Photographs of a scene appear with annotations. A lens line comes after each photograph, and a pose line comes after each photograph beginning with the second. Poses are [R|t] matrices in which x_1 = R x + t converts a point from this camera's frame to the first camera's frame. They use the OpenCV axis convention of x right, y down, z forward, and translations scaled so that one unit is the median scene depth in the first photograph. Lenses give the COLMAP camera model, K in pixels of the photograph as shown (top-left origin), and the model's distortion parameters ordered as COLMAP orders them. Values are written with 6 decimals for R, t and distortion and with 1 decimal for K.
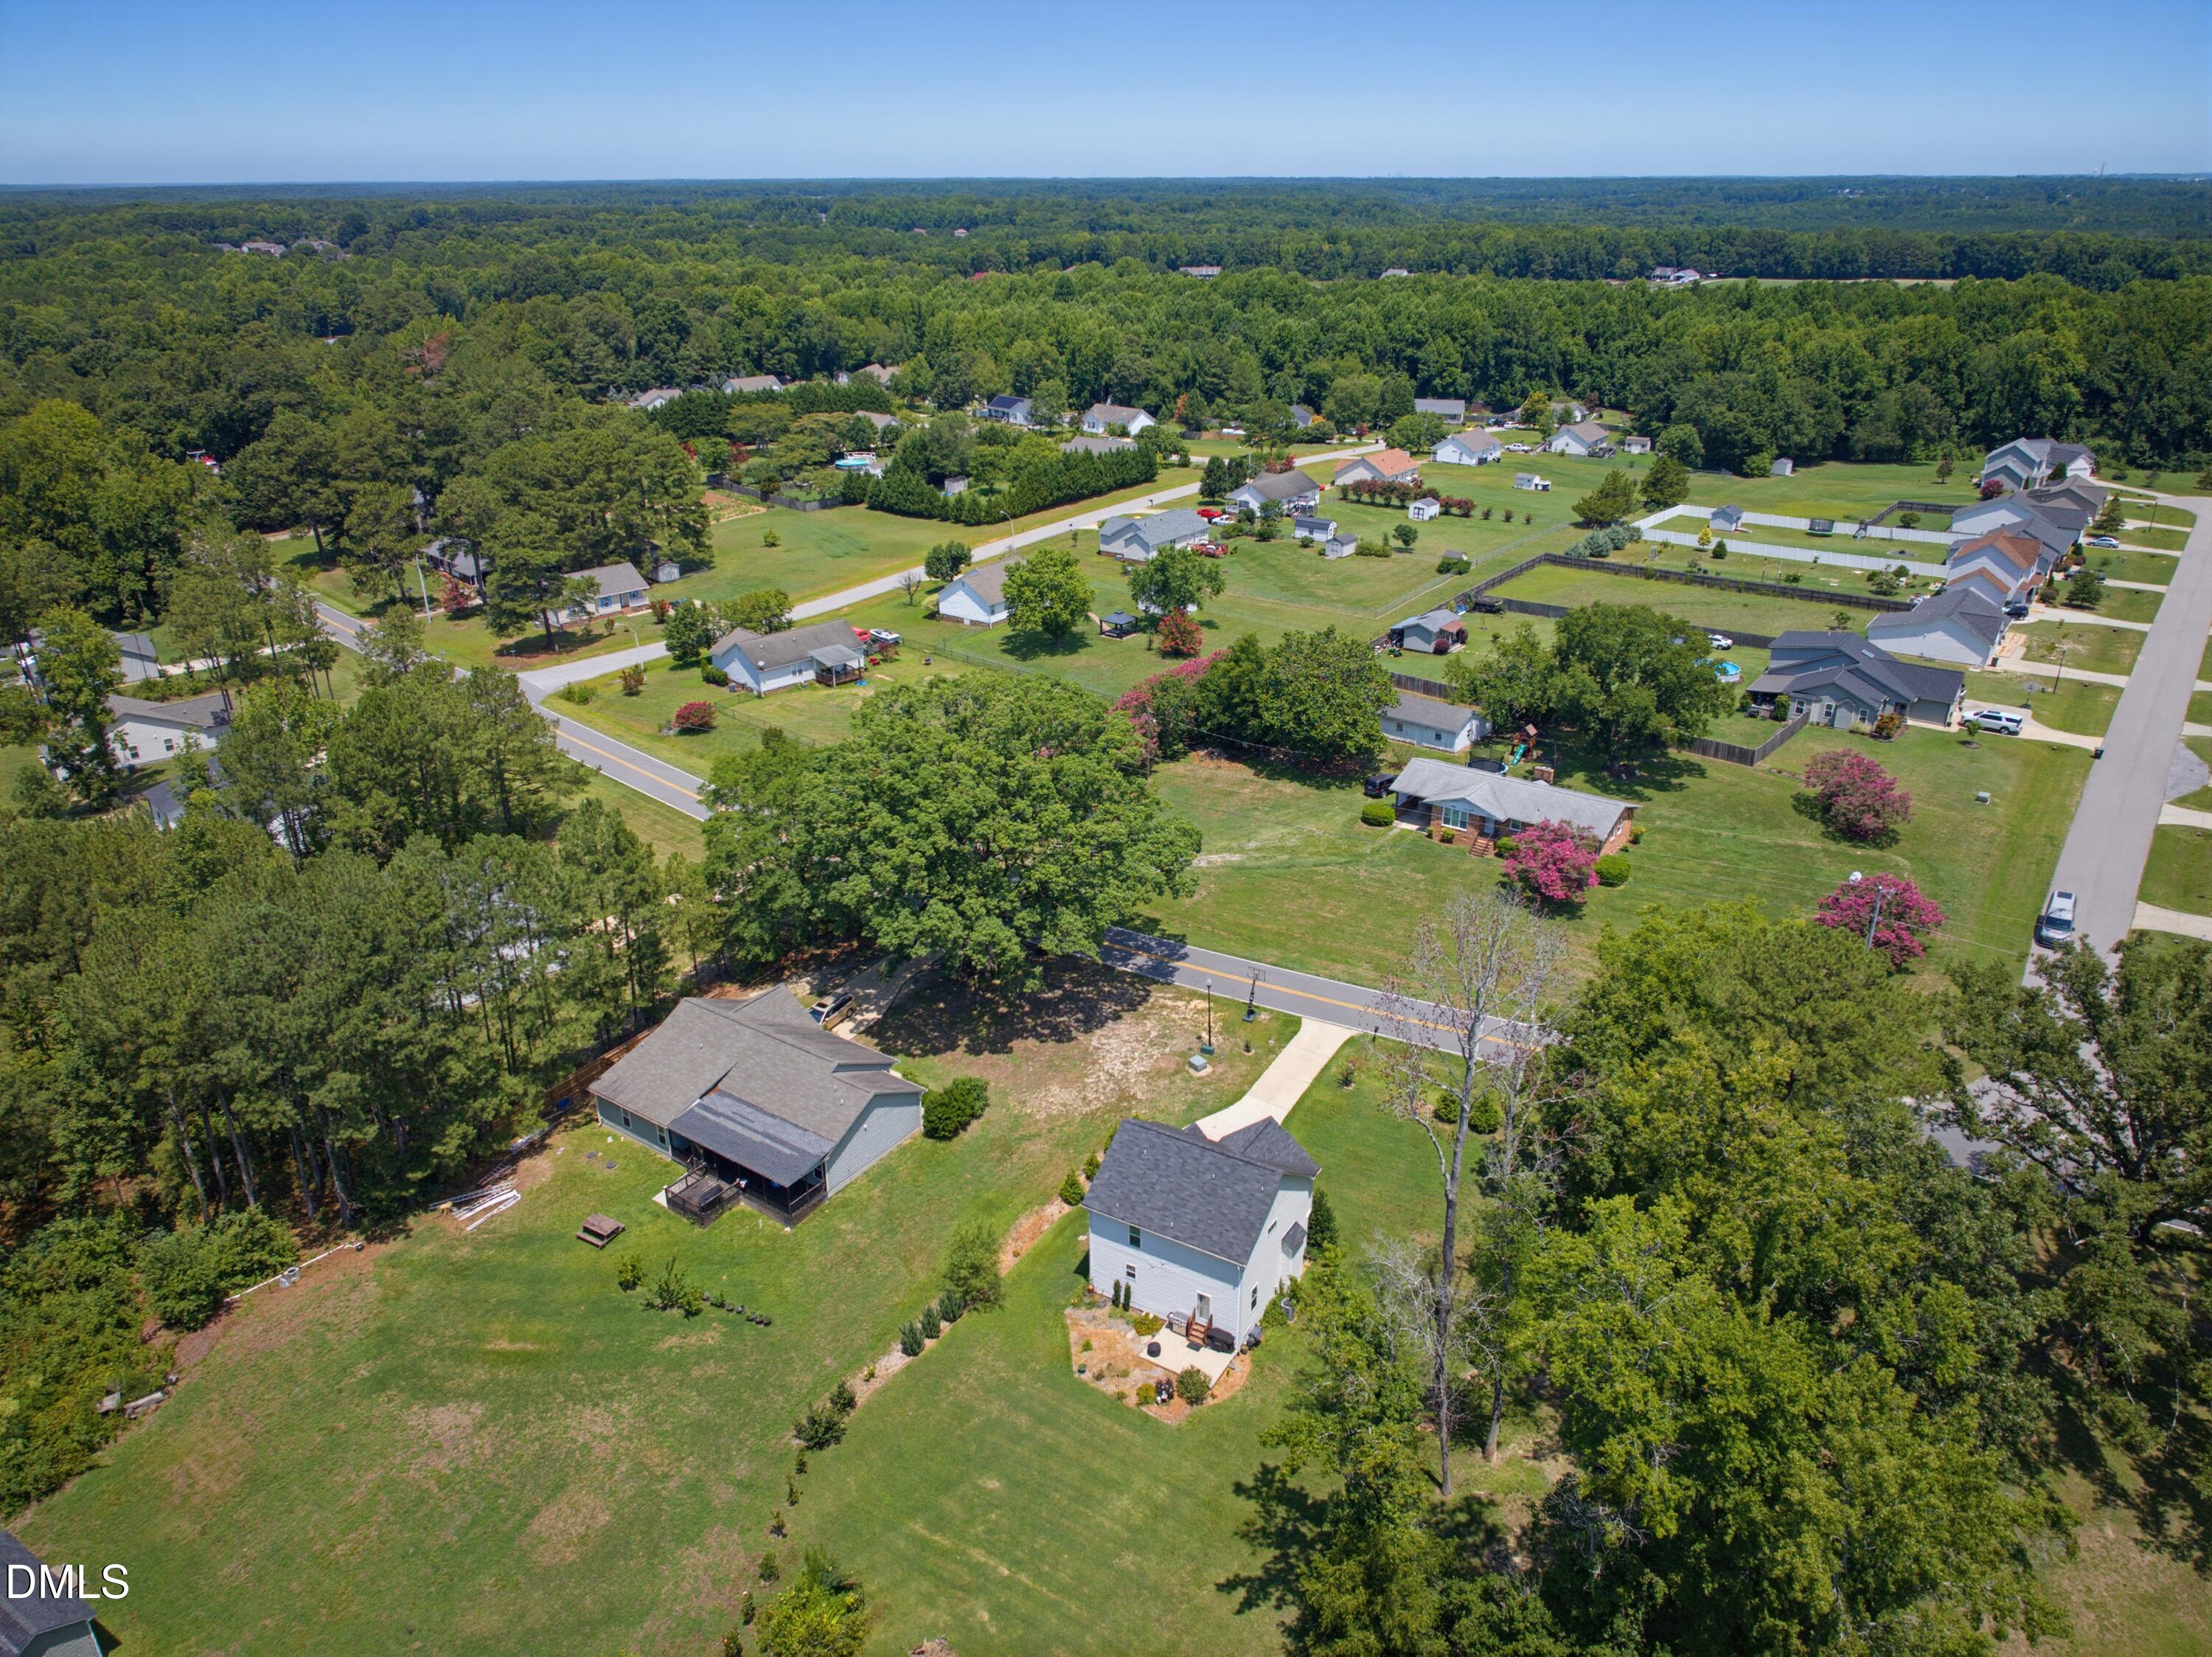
lens RADIAL K [[1507.4, 0, 1113.9], [0, 1507.4, 820.4], [0, 0, 1]] dist [0.003742, -0.007368]
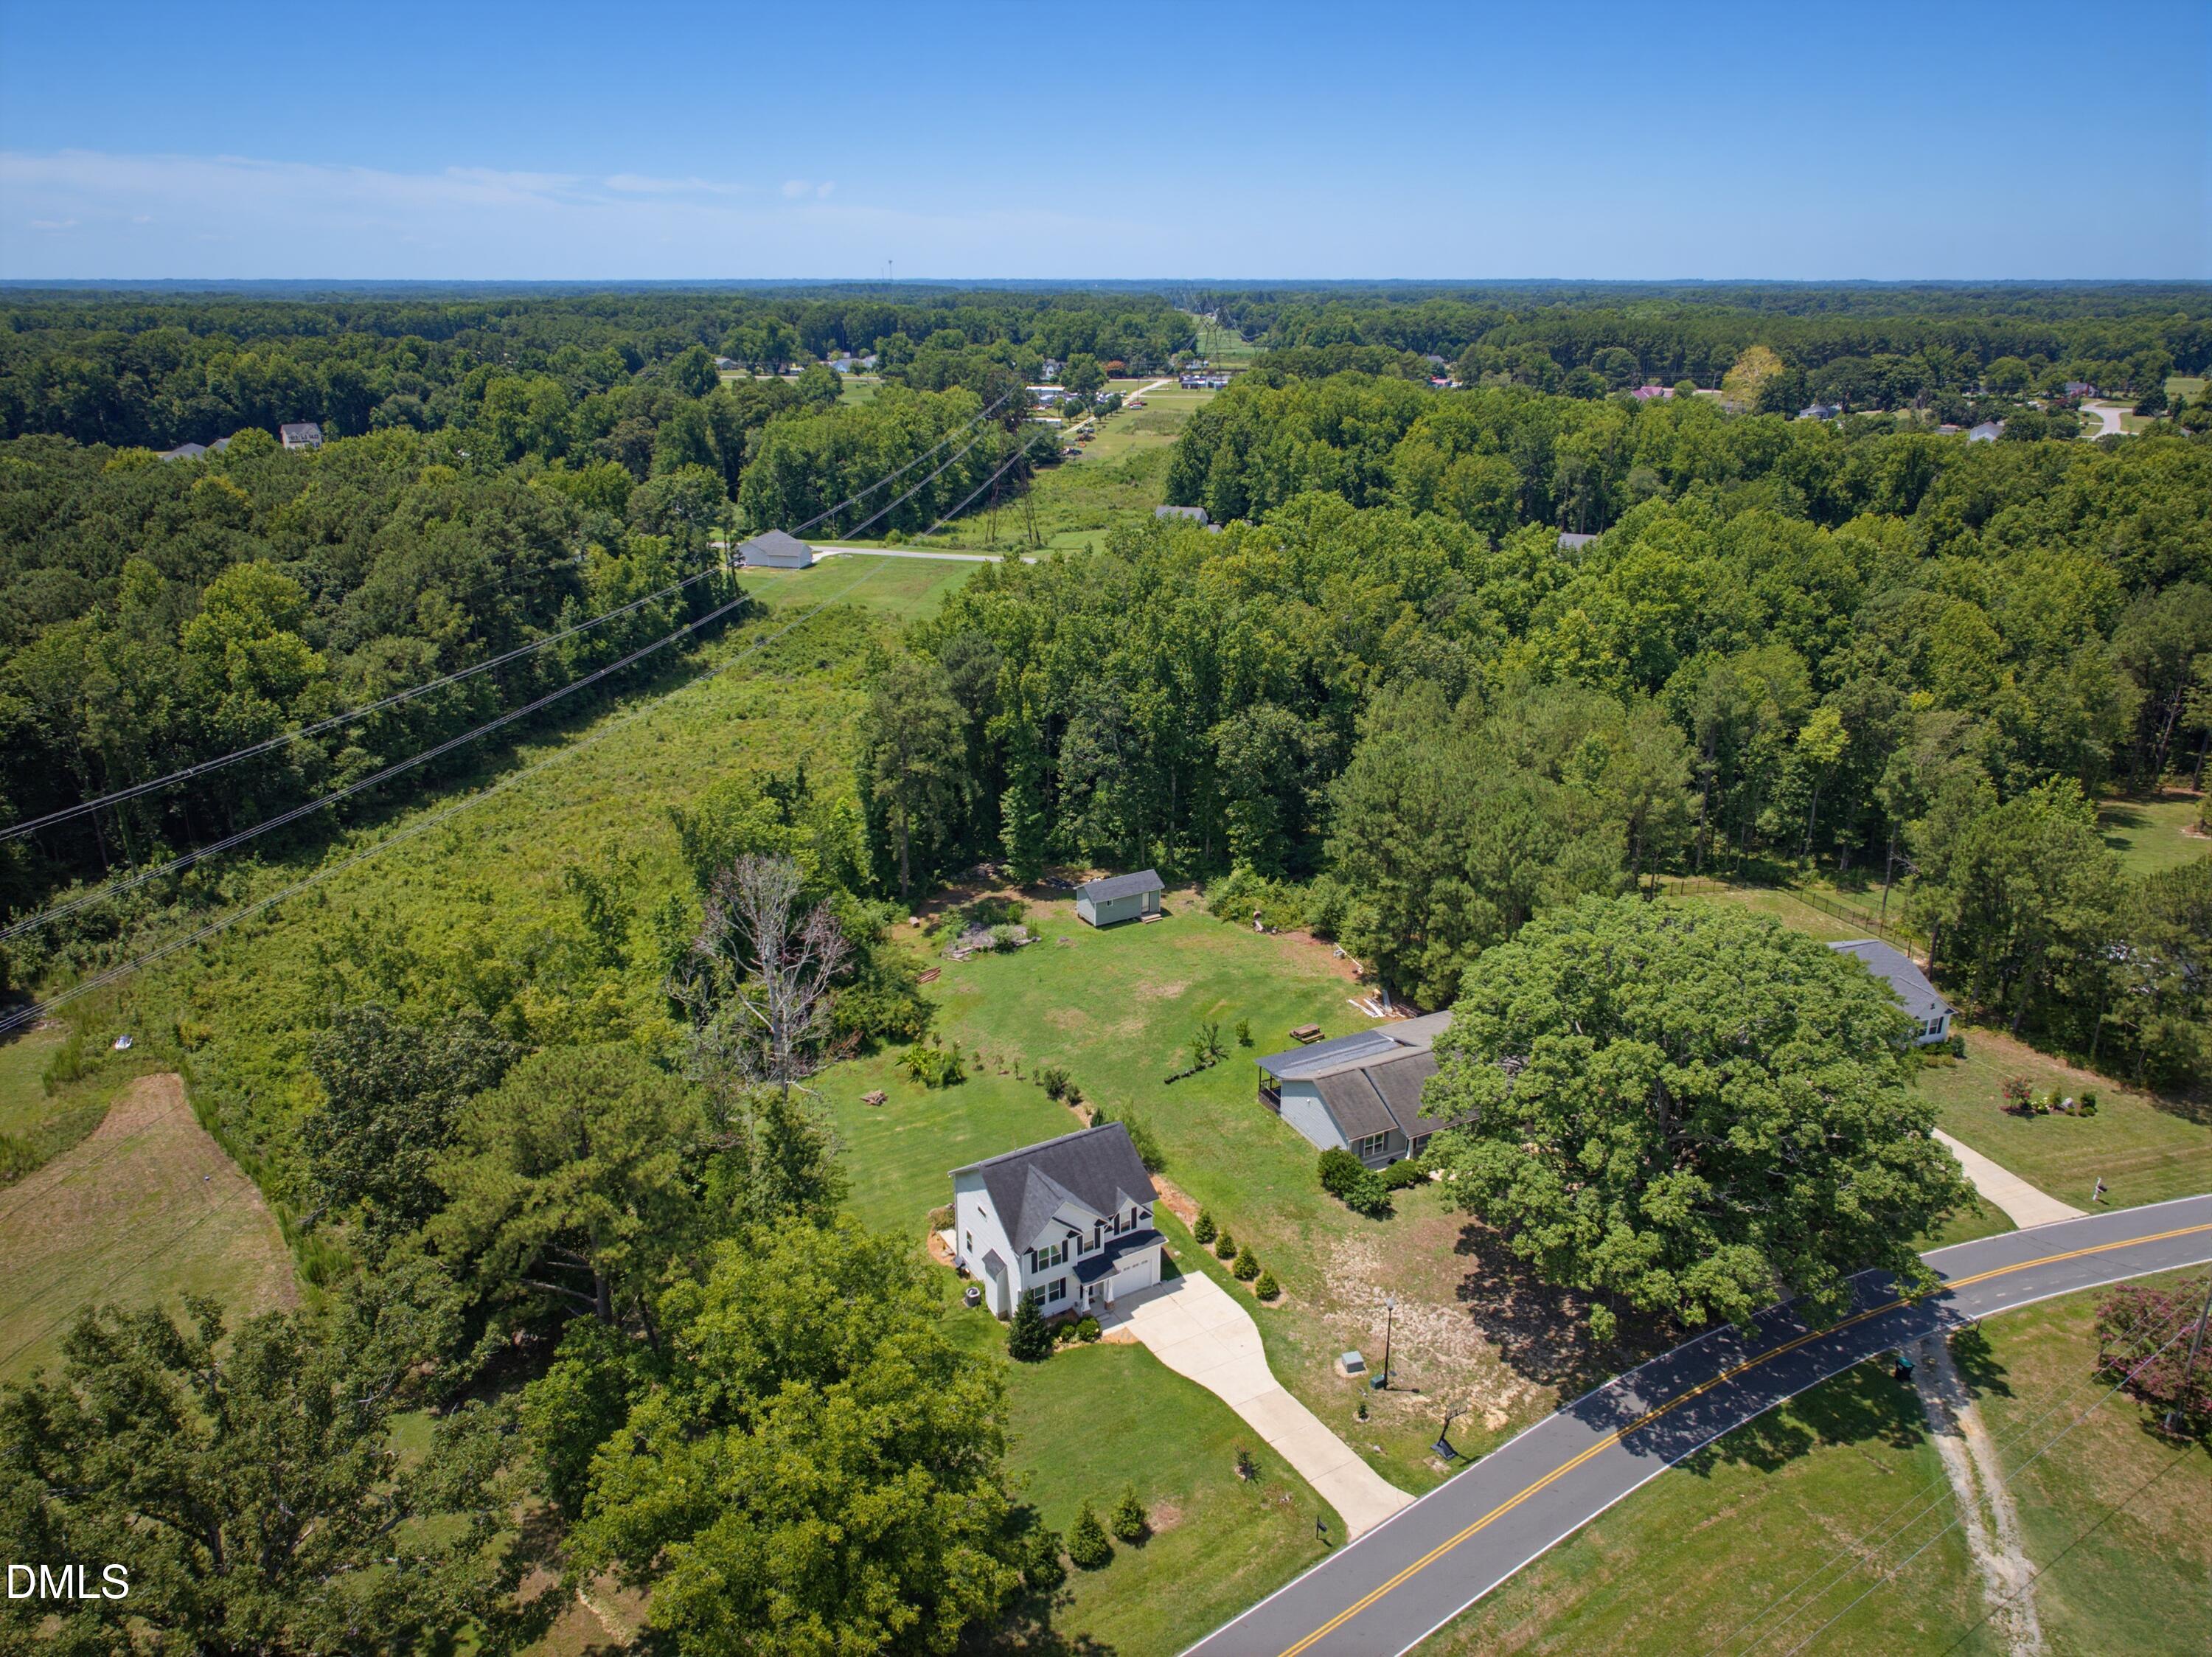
lens RADIAL K [[1507.4, 0, 1109.2], [0, 1507.4, 845.4], [0, 0, 1]] dist [0.003742, -0.007368]
pose [[-0.480684, 0.312361, -0.819374, 0.625699], [-0.343670, 0.792546, 0.503748, -0.378327], [0.806743, 0.523738, -0.273615, 0.875568]]
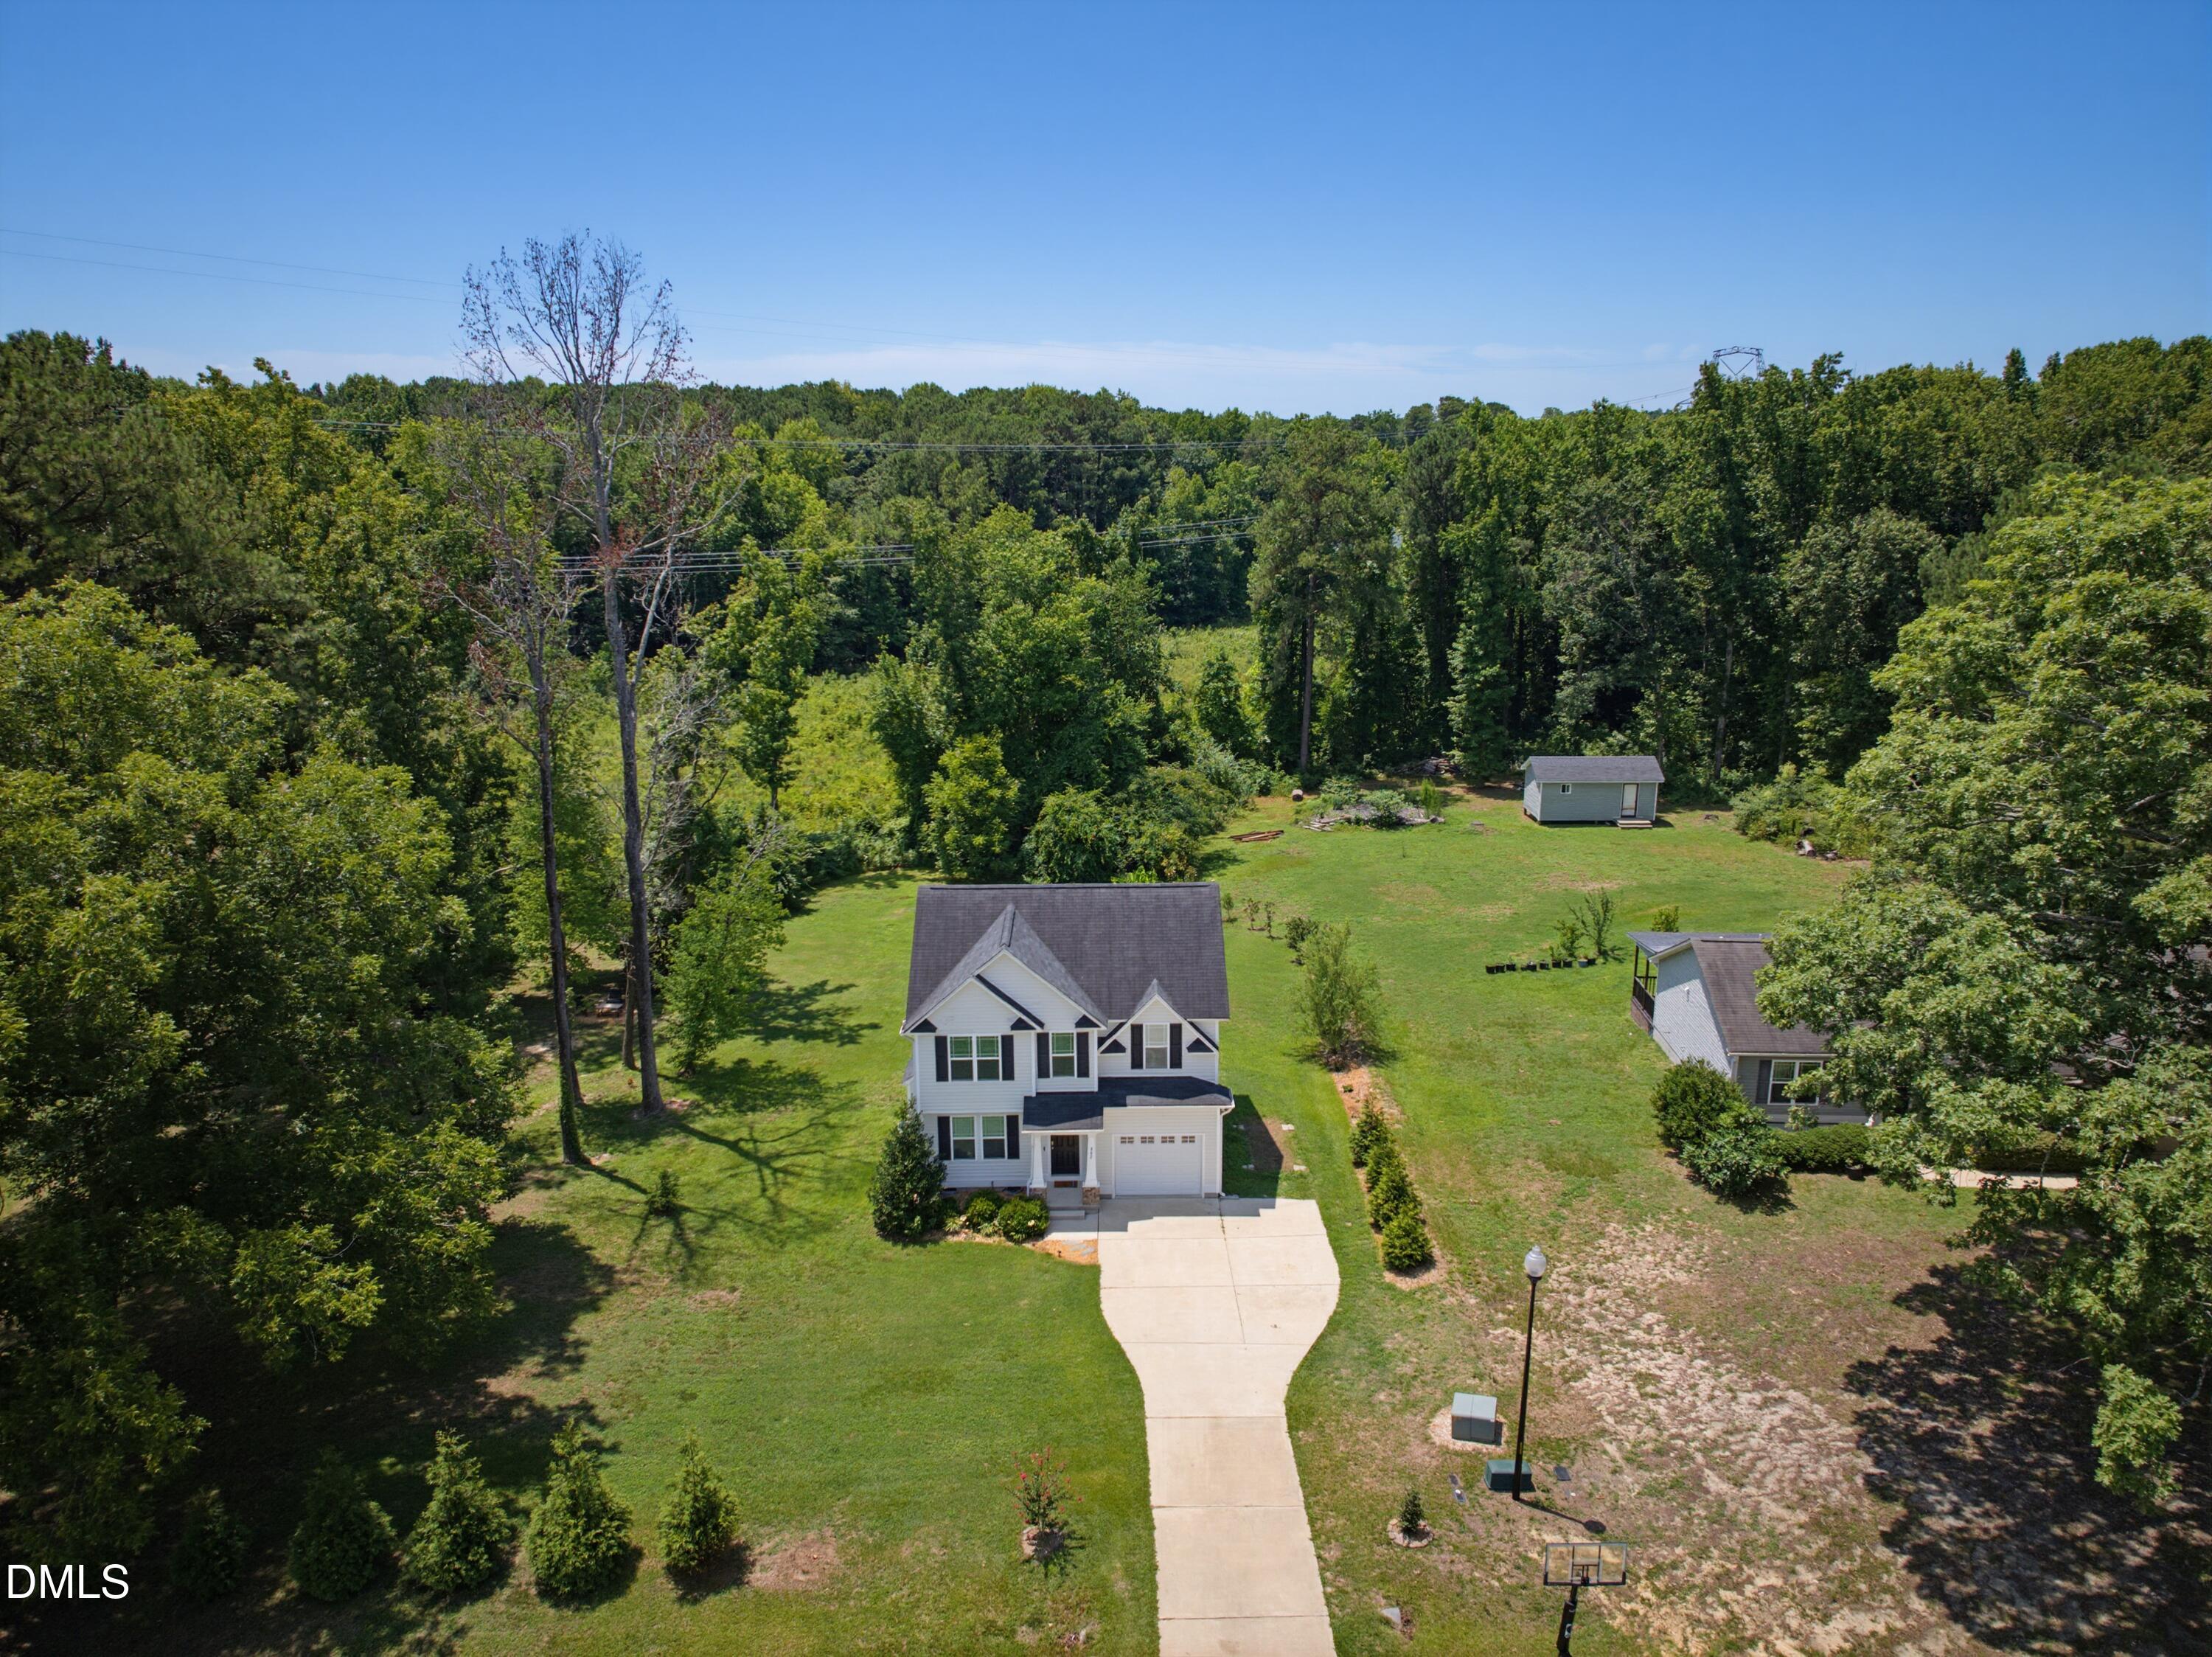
lens RADIAL K [[1507.4, 0, 1102.8], [0, 1507.4, 827.6], [0, 0, 1]] dist [0.003742, -0.007368]
pose [[-0.854532, 0.136751, -0.501073, 0.246385], [-0.195635, 0.808925, 0.554407, -0.099115], [0.481146, 0.571786, -0.664499, 0.997657]]
